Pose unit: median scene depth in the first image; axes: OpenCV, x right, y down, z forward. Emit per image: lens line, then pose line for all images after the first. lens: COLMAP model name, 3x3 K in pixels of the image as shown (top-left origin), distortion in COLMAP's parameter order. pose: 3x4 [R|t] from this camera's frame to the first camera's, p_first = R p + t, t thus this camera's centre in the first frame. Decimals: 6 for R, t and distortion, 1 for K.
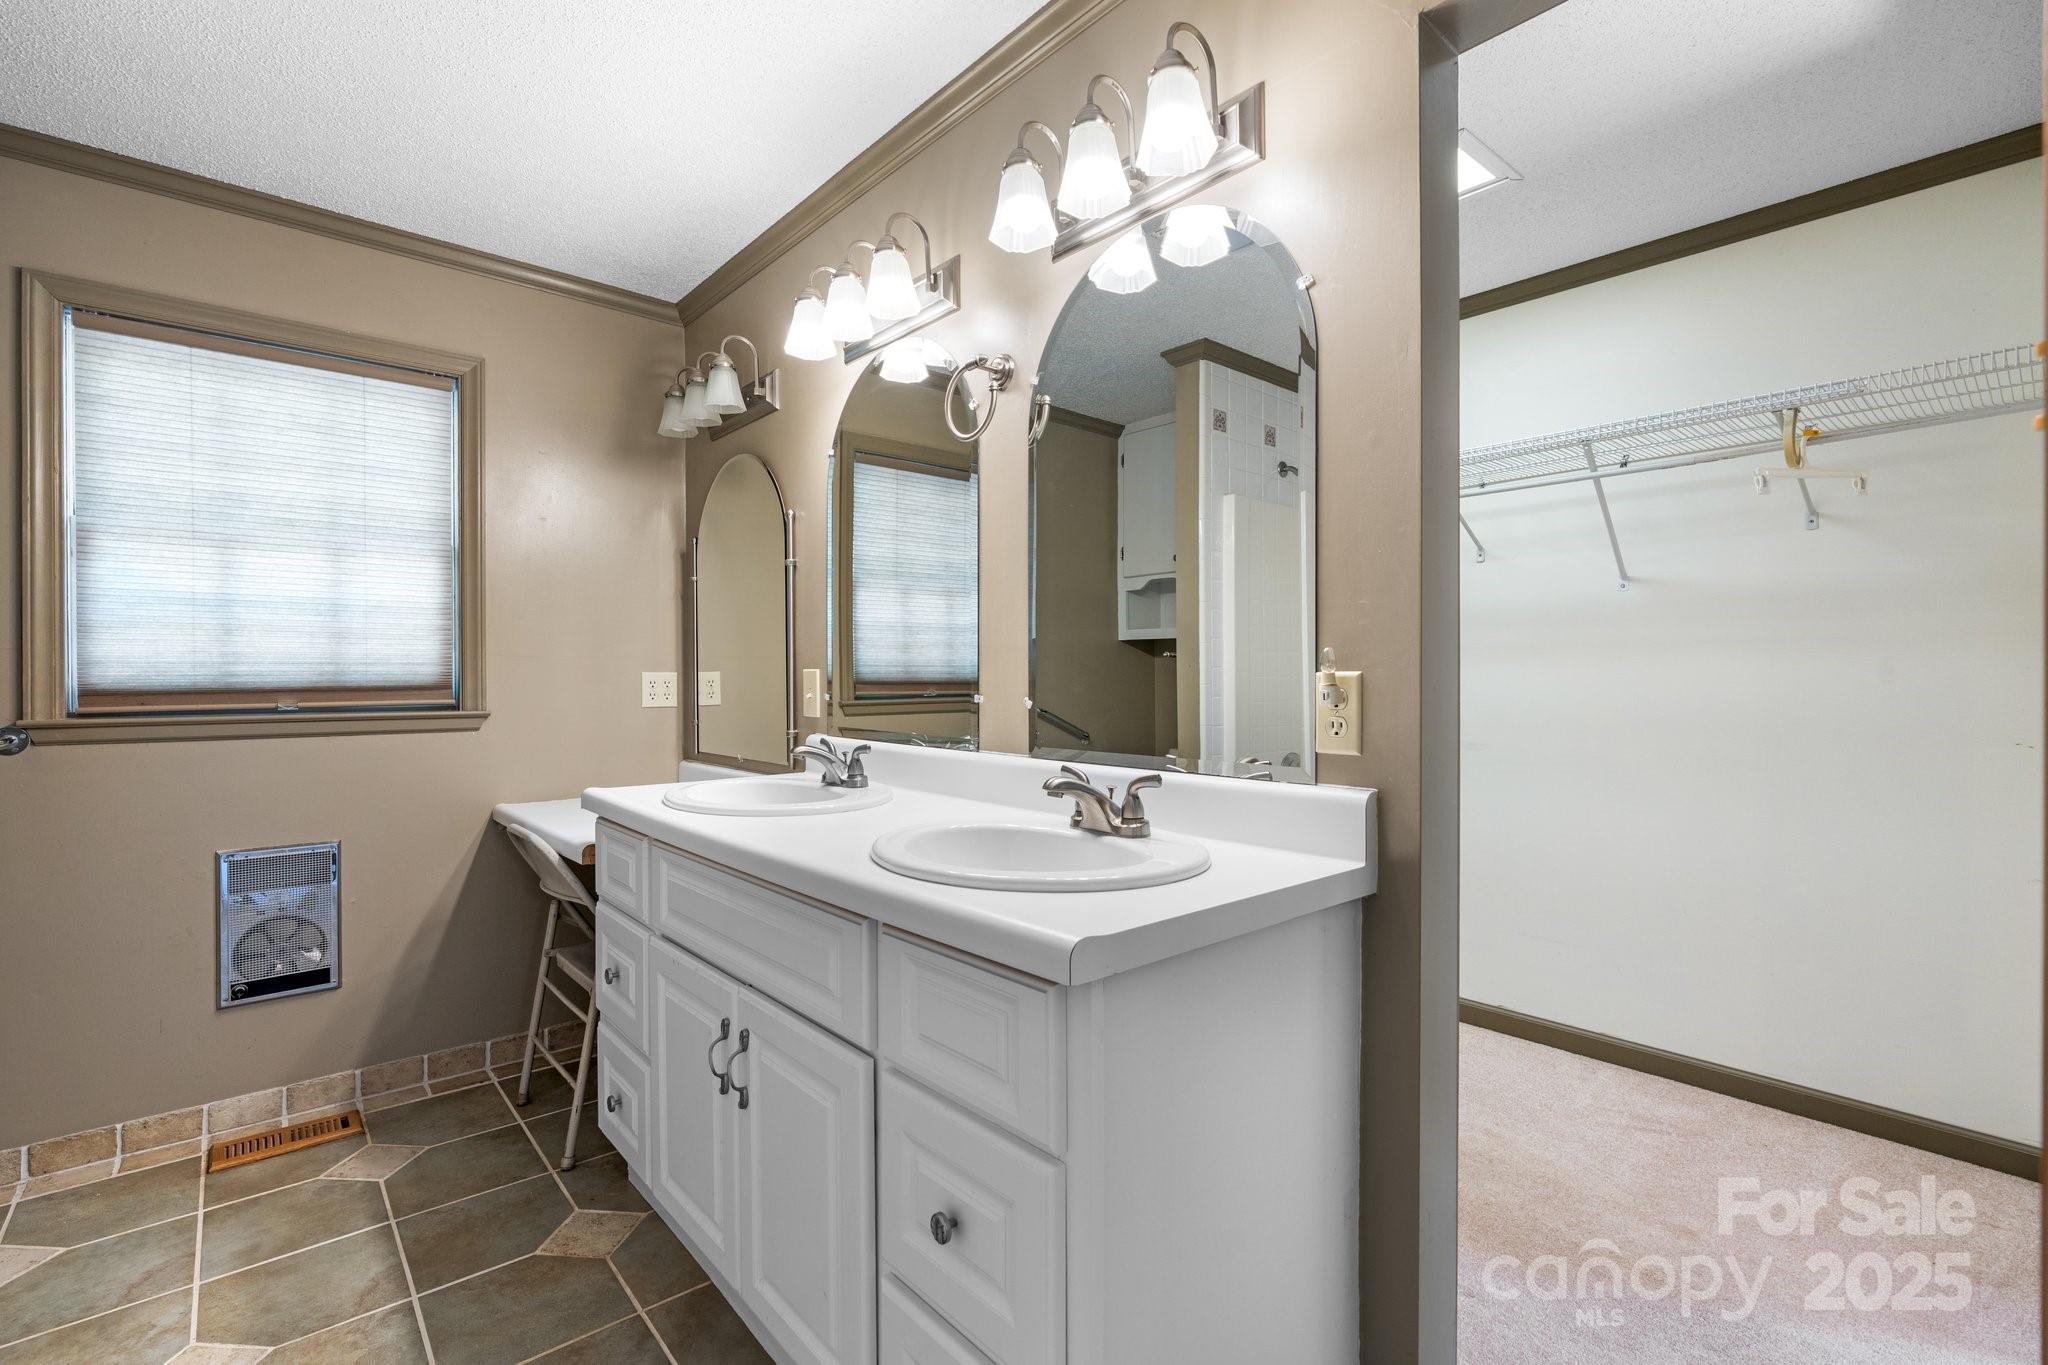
lens RADIAL K [[919.0, 0, 1015.5], [0, 919.0, 678.8], [0, 0, 1]] dist [-0.000921, 0.001193]
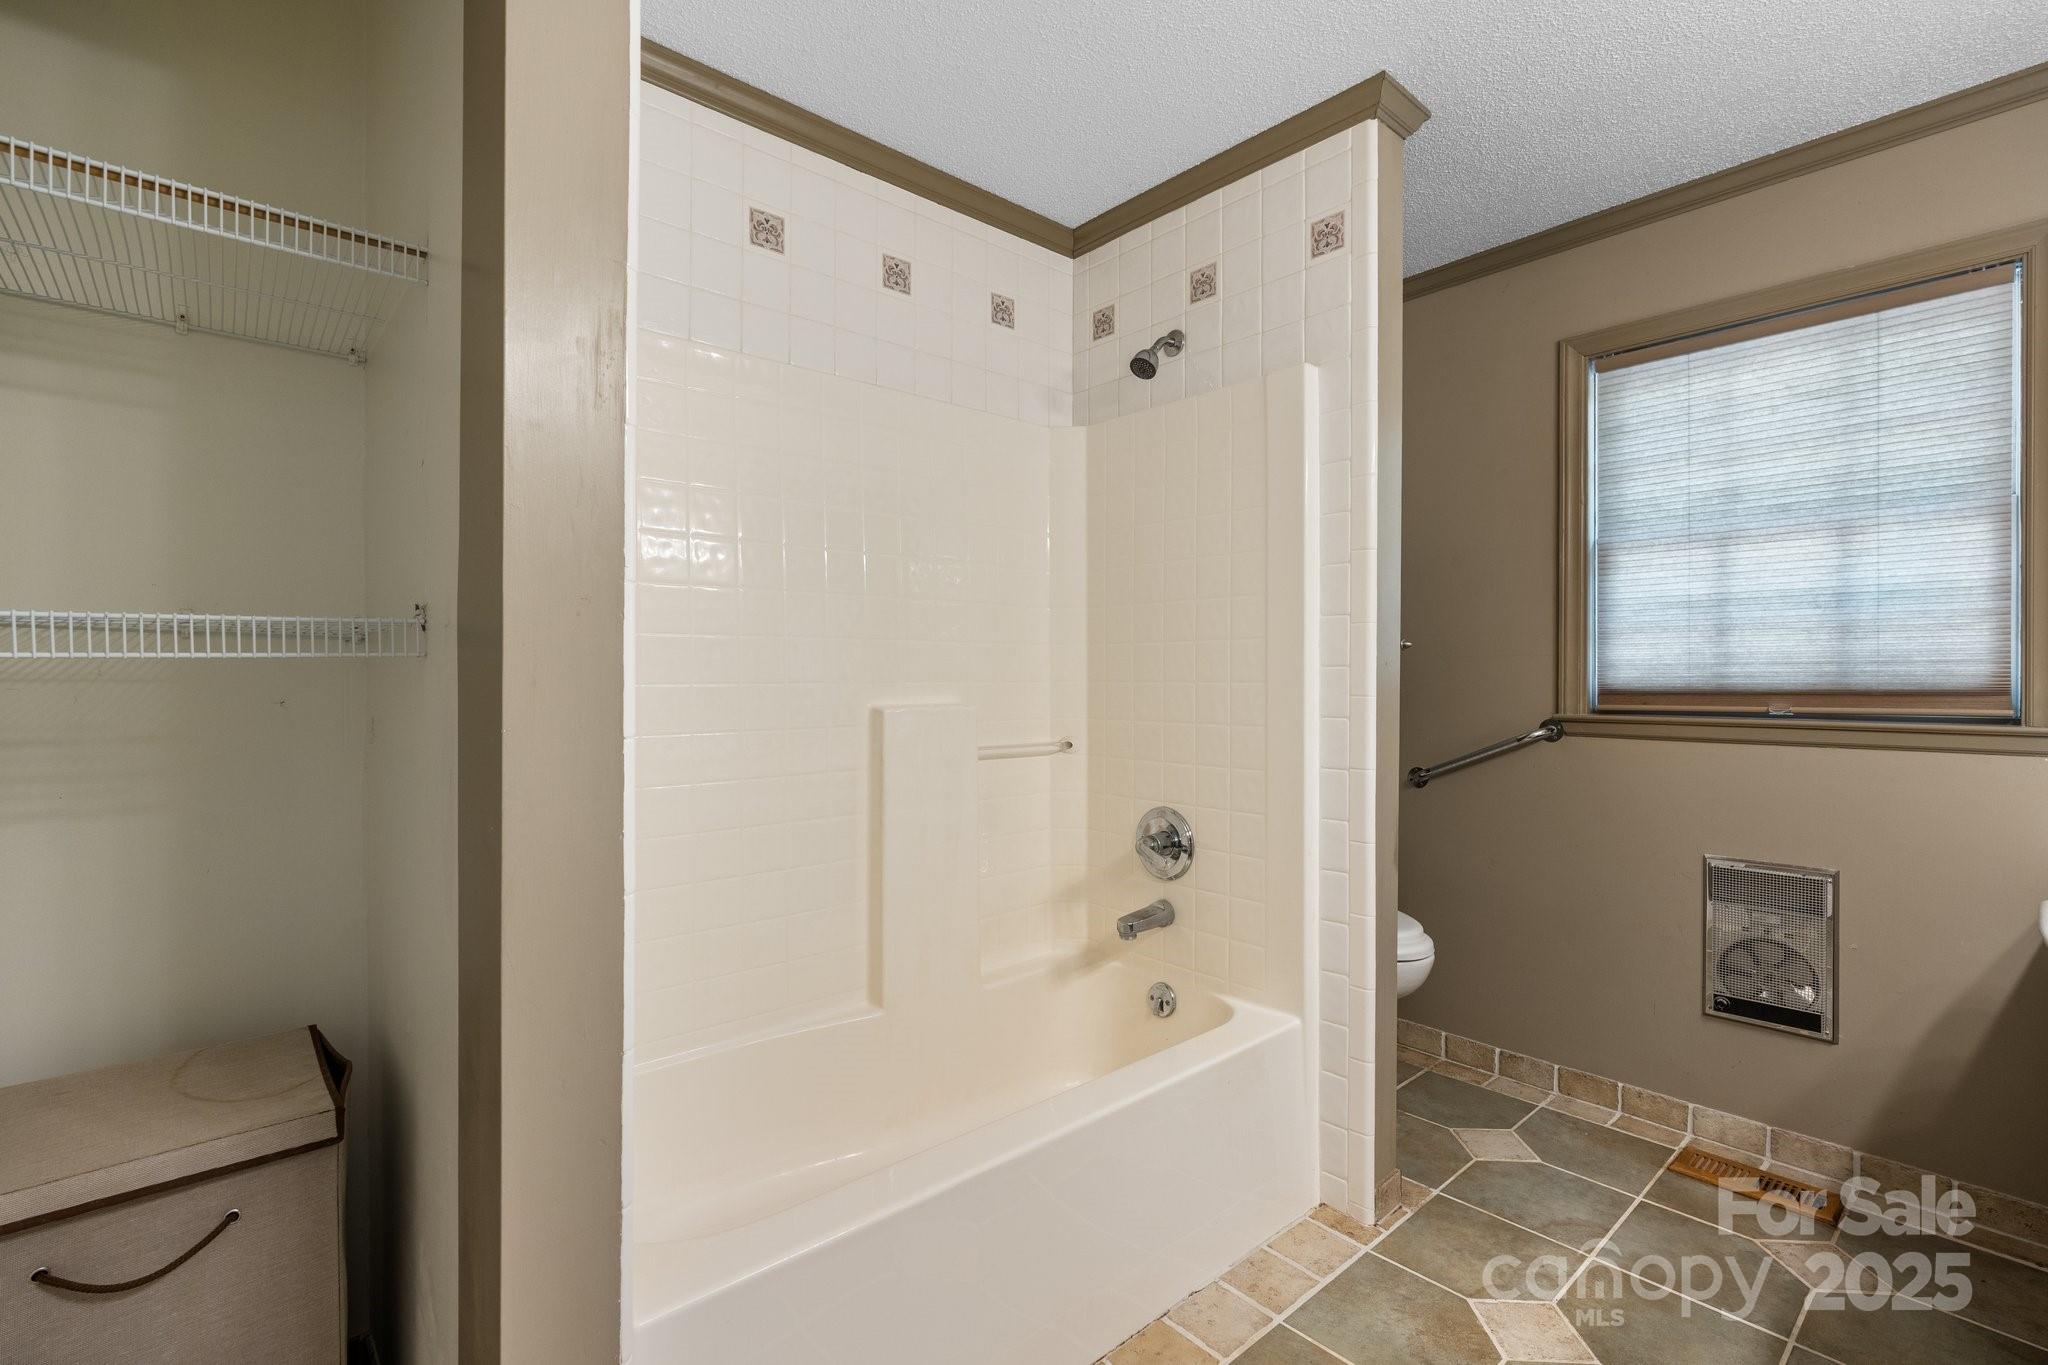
lens RADIAL K [[919.0, 0, 1015.5], [0, 919.0, 678.8], [0, 0, 1]] dist [-0.000921, 0.001193]
pose [[0.011465, 0.003614, -0.999928, 0.114159], [-0.000086, 0.999993, 0.003613, -0.005211], [0.999934, 0.000045, 0.011465, 0.248835]]
